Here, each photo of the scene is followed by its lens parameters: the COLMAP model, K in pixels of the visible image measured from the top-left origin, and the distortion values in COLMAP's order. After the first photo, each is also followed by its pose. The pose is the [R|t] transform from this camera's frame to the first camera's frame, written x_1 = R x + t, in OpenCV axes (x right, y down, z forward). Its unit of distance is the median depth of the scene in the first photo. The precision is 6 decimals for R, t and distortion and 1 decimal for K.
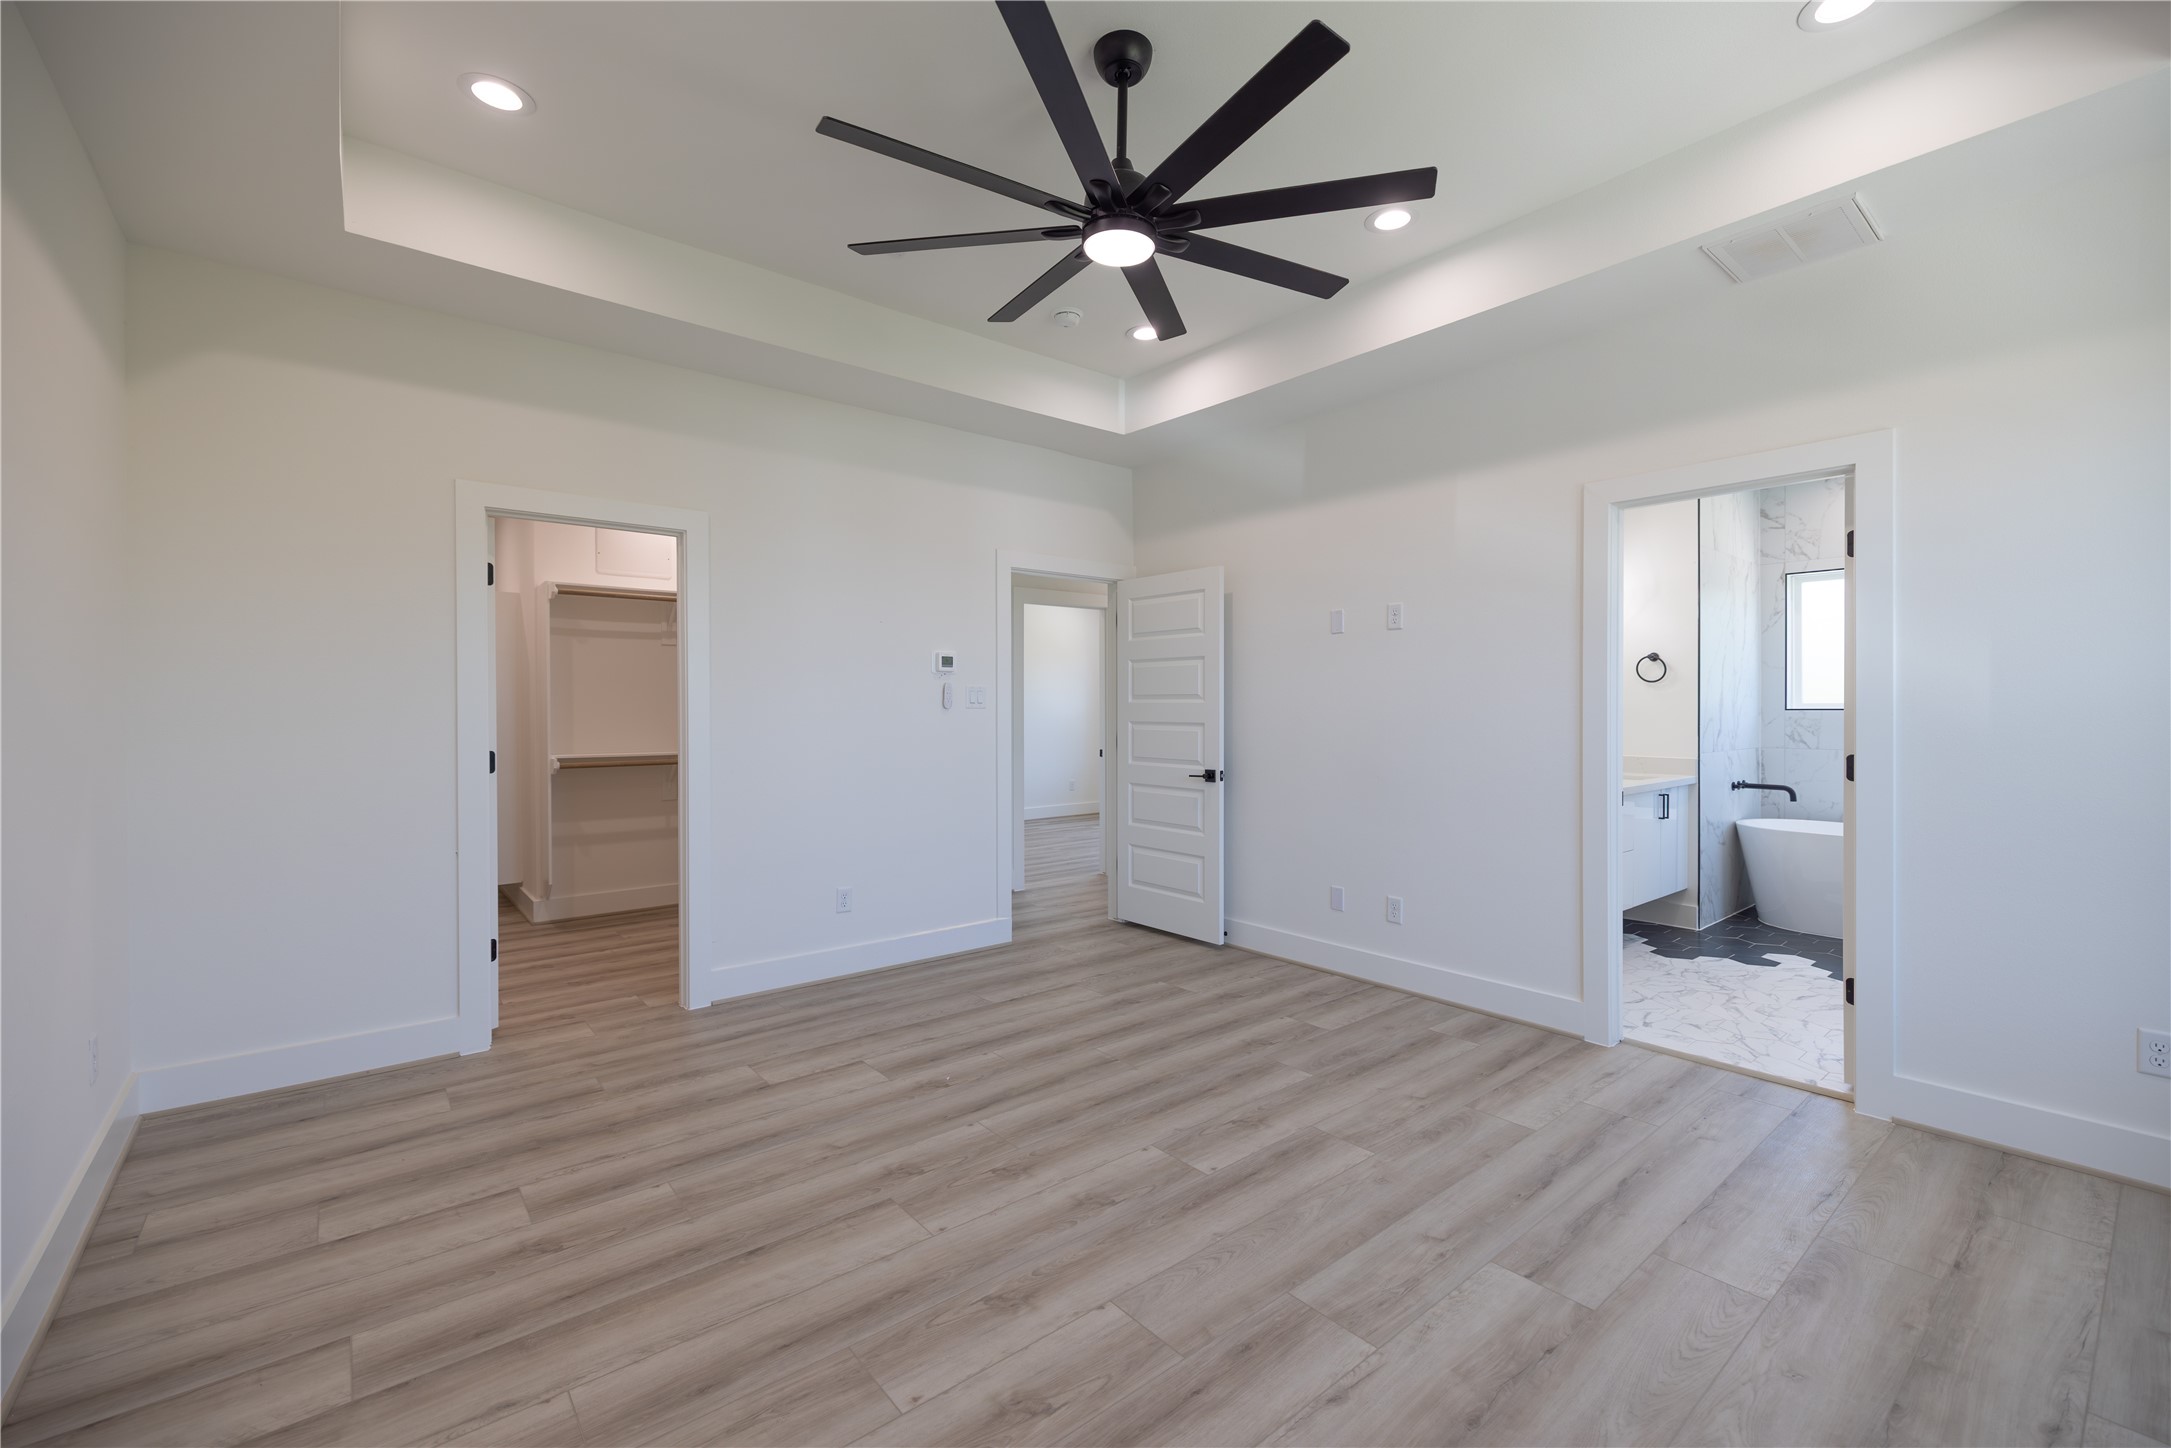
lens RADIAL K [[894.9, 0, 1084.2], [0, 894.9, 715.3], [0, 0, 1]] dist [-0.000352, 0.000236]
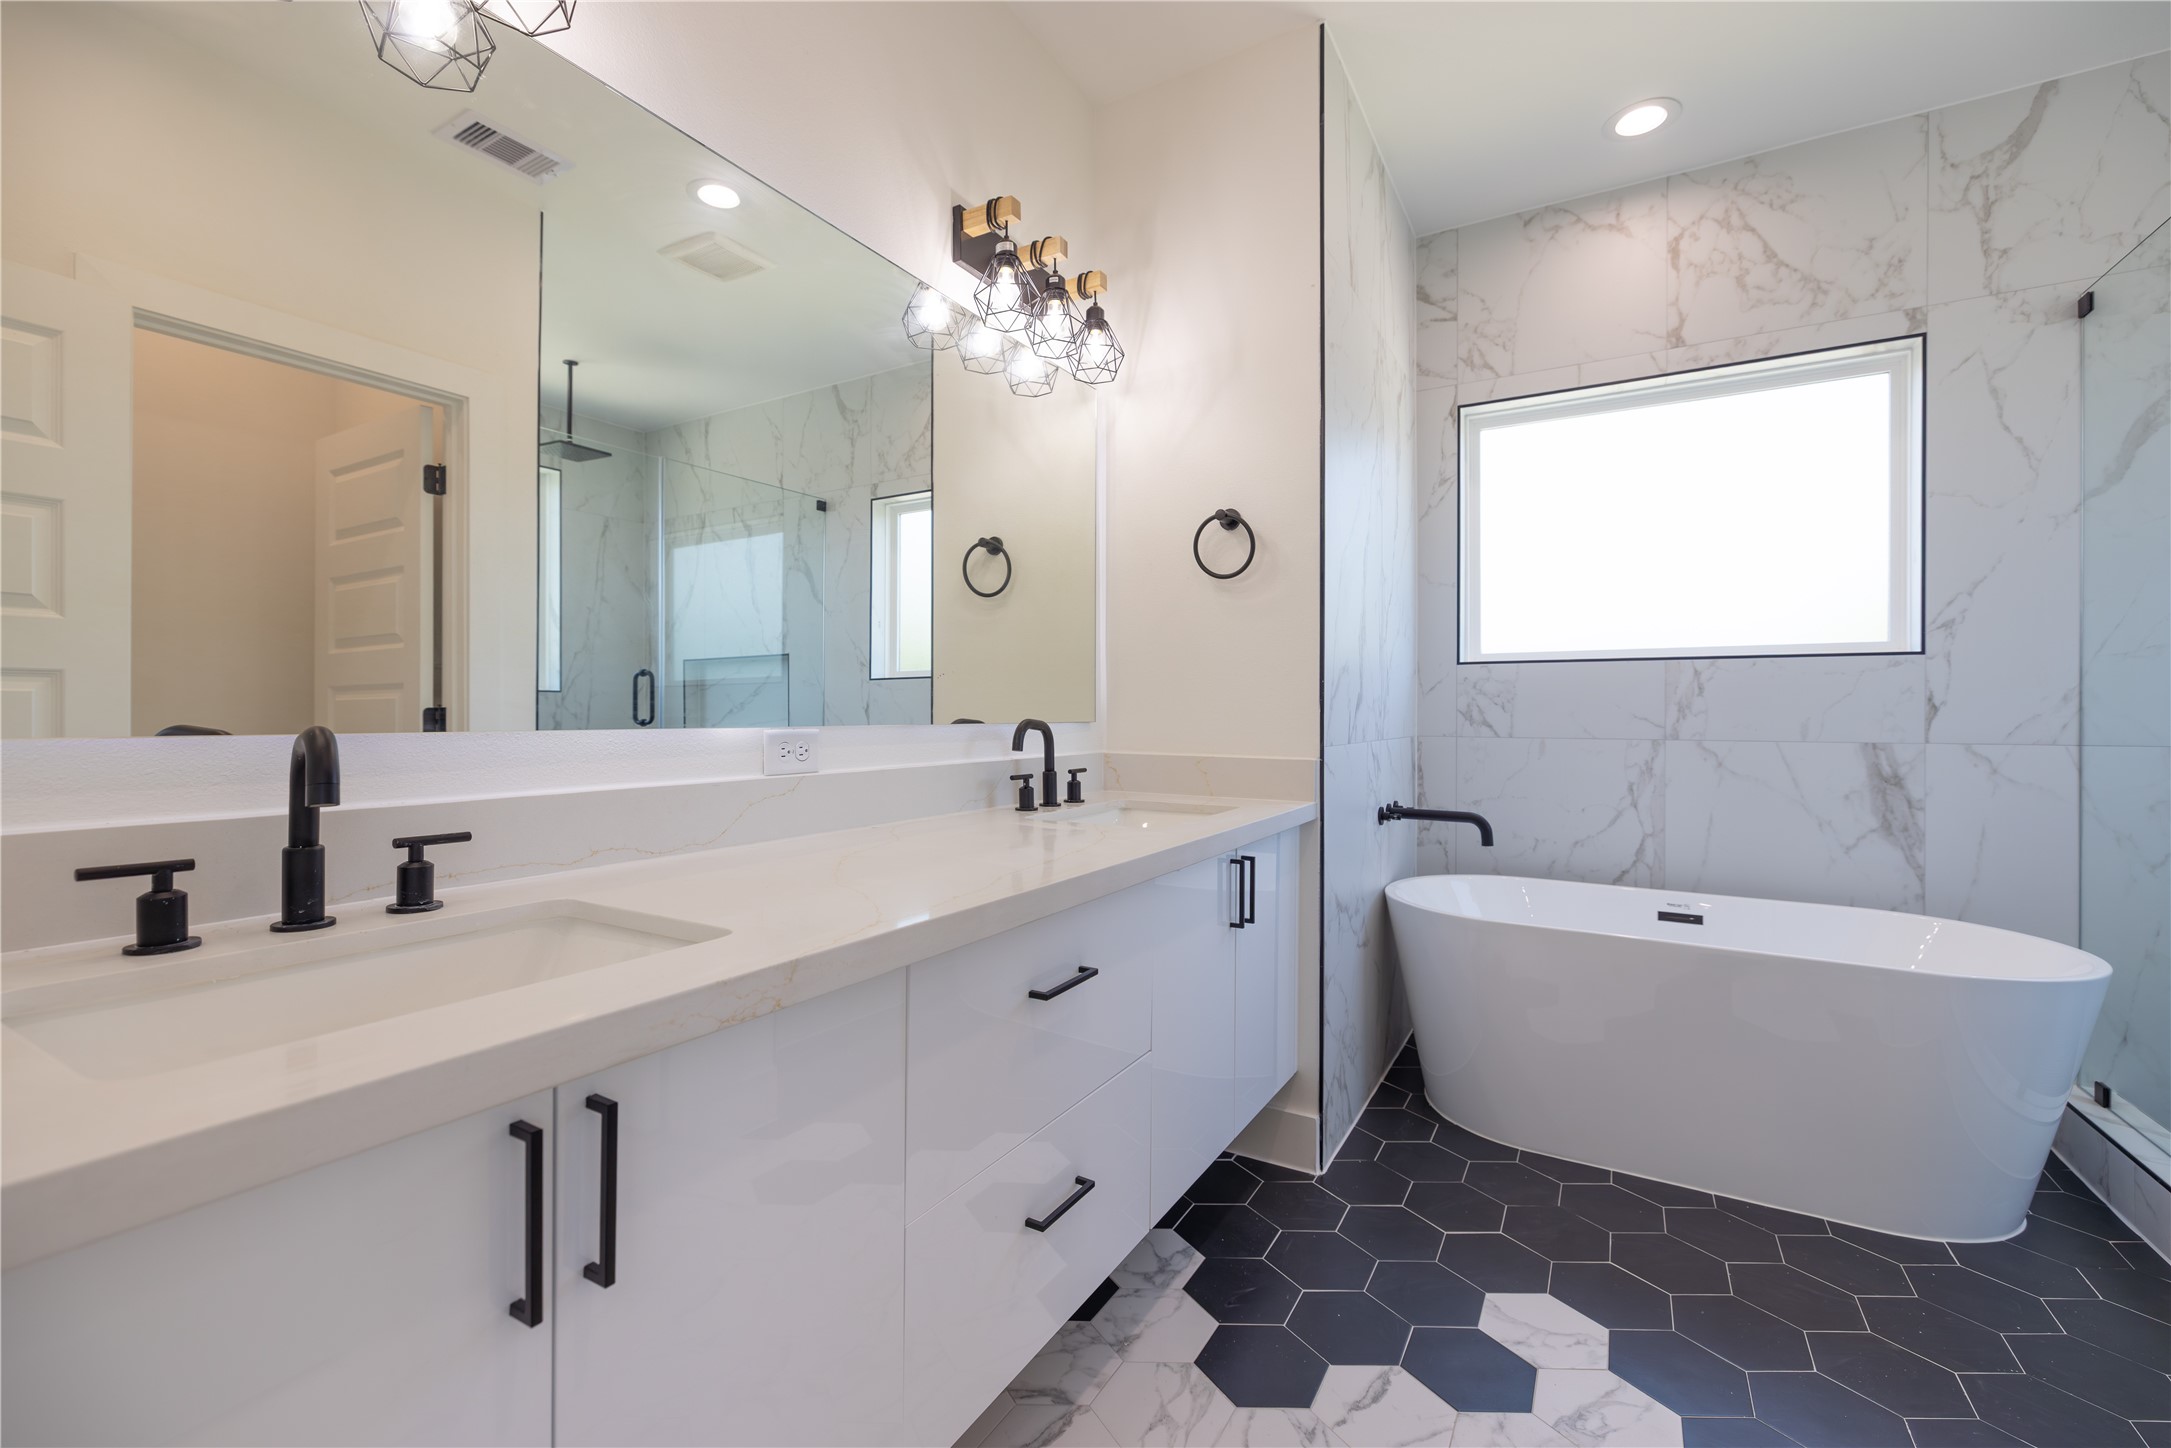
lens RADIAL K [[894.9, 0, 1082.6], [0, 894.9, 720.7], [0, 0, 1]] dist [-0.000352, 0.000236]
pose [[0.937489, 0.002136, 0.348008, 0.409987], [-0.001869, 0.999998, -0.001103, 0.029294], [-0.348010, 0.000384, 0.937491, 0.607182]]
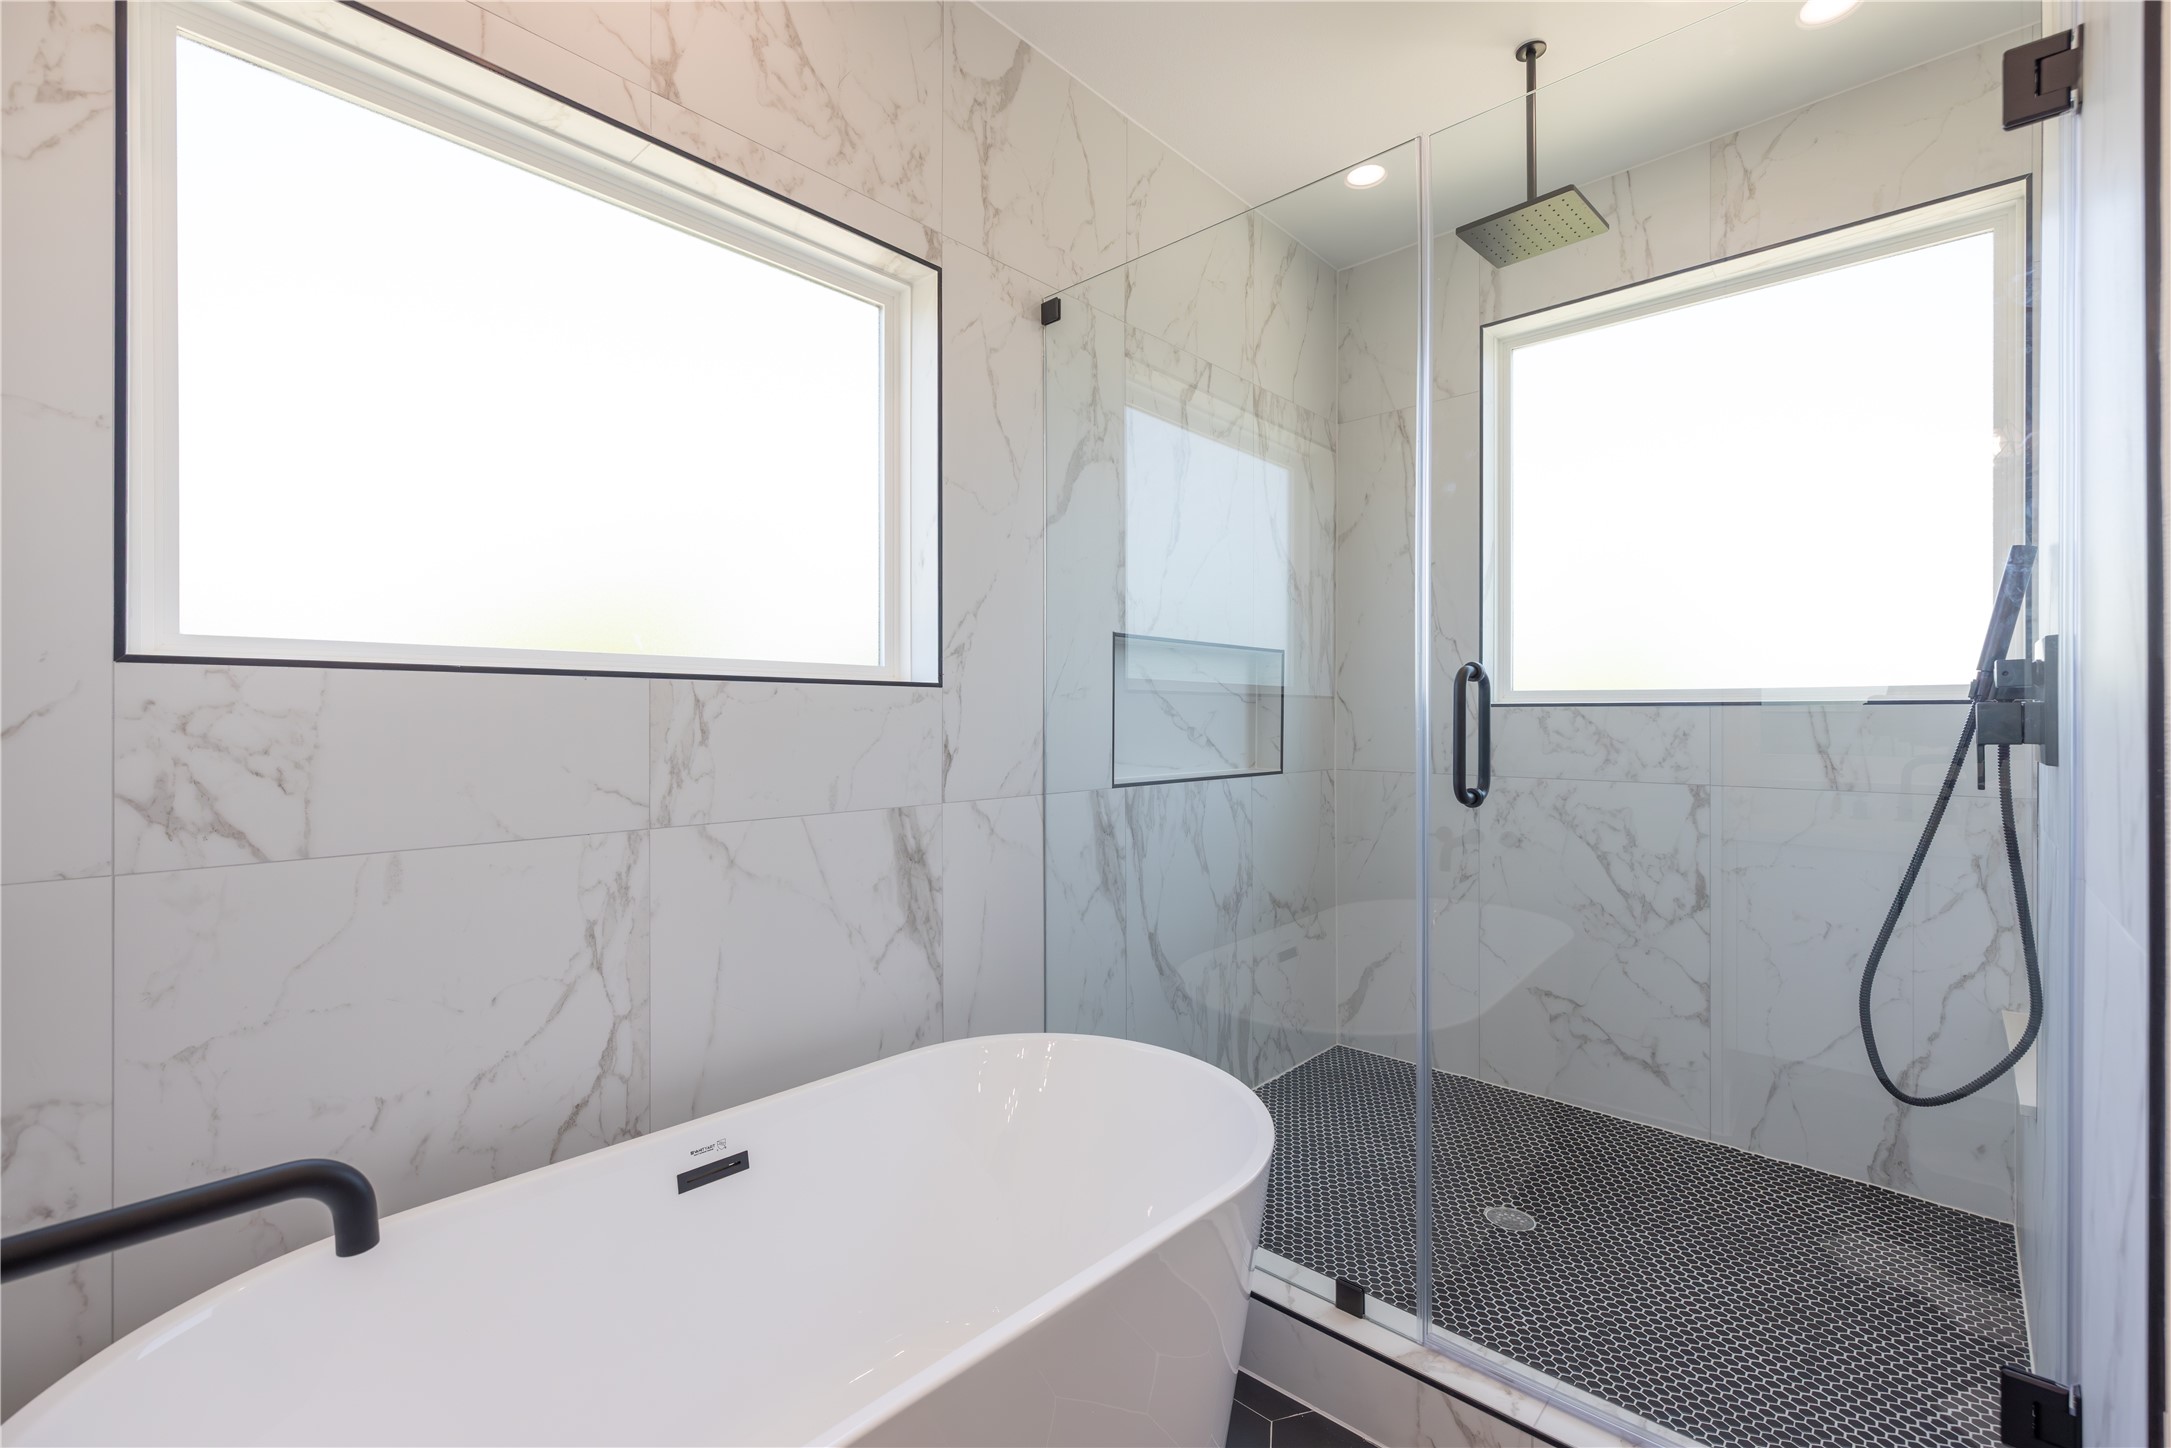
lens RADIAL K [[894.9, 0, 1075.7], [0, 894.9, 716.0], [0, 0, 1]] dist [-0.000352, 0.000236]
pose [[-0.072426, 0.003748, 0.997367, 0.615765], [0.006315, 0.999975, -0.003299, 0.007167], [-0.997354, 0.006059, -0.072448, 0.855254]]
